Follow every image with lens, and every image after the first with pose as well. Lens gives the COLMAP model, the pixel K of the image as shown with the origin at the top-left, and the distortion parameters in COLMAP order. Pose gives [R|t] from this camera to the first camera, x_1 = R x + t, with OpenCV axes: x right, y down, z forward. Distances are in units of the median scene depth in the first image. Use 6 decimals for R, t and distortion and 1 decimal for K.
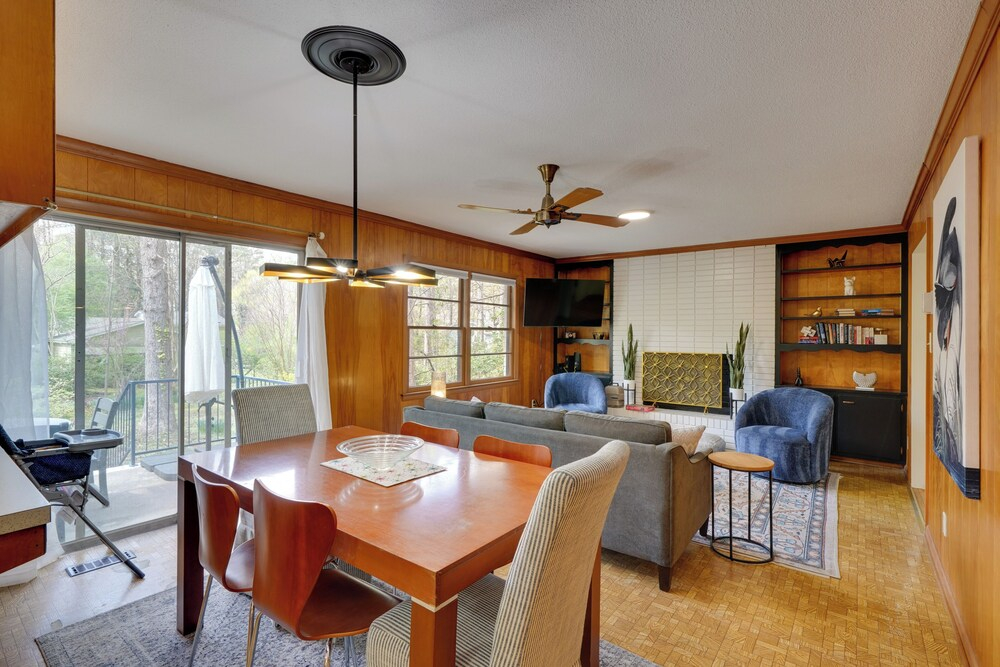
lens RADIAL K [[459.7, 0, 497.5], [0, 459.7, 330.6], [0, 0, 1]] dist [0.000848, -0.000022]
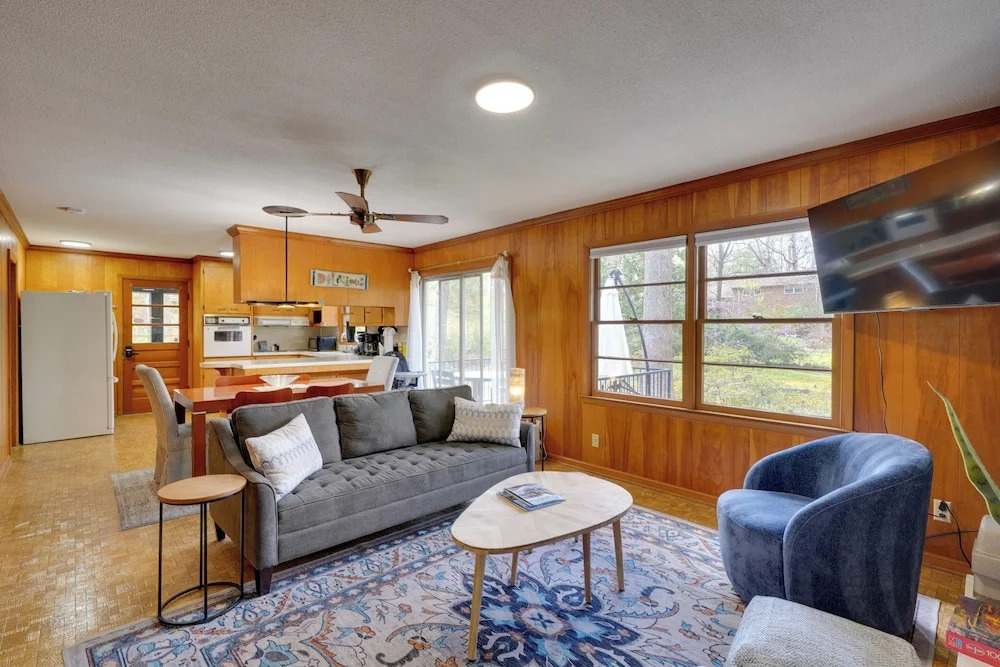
lens RADIAL K [[459.7, 0, 493.6], [0, 459.7, 333.5], [0, 0, 1]] dist [0.000848, -0.000022]
pose [[-0.173450, 0.002072, -0.984840, 0.657522], [0.000610, 0.999998, 0.001997, 0.011109], [0.984842, -0.000254, -0.173451, 0.880539]]
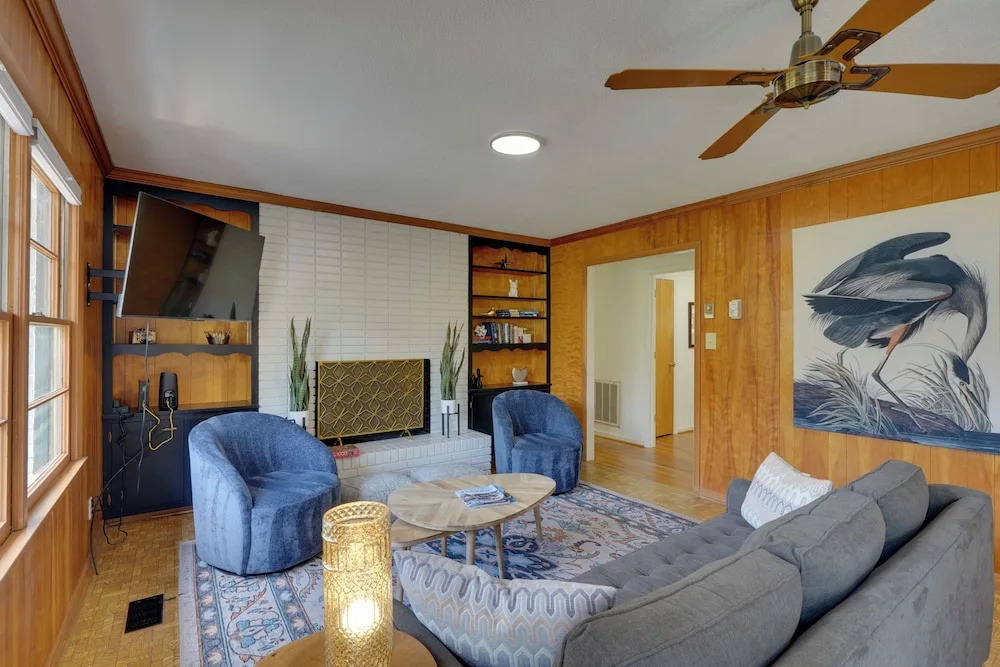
lens RADIAL K [[459.7, 0, 494.7], [0, 459.7, 334.6], [0, 0, 1]] dist [0.000848, -0.000022]
pose [[0.302147, -0.006625, 0.953238, -0.249428], [-0.006955, 0.999934, 0.009154, 0.000390], [-0.953236, -0.009396, 0.302081, 0.685518]]
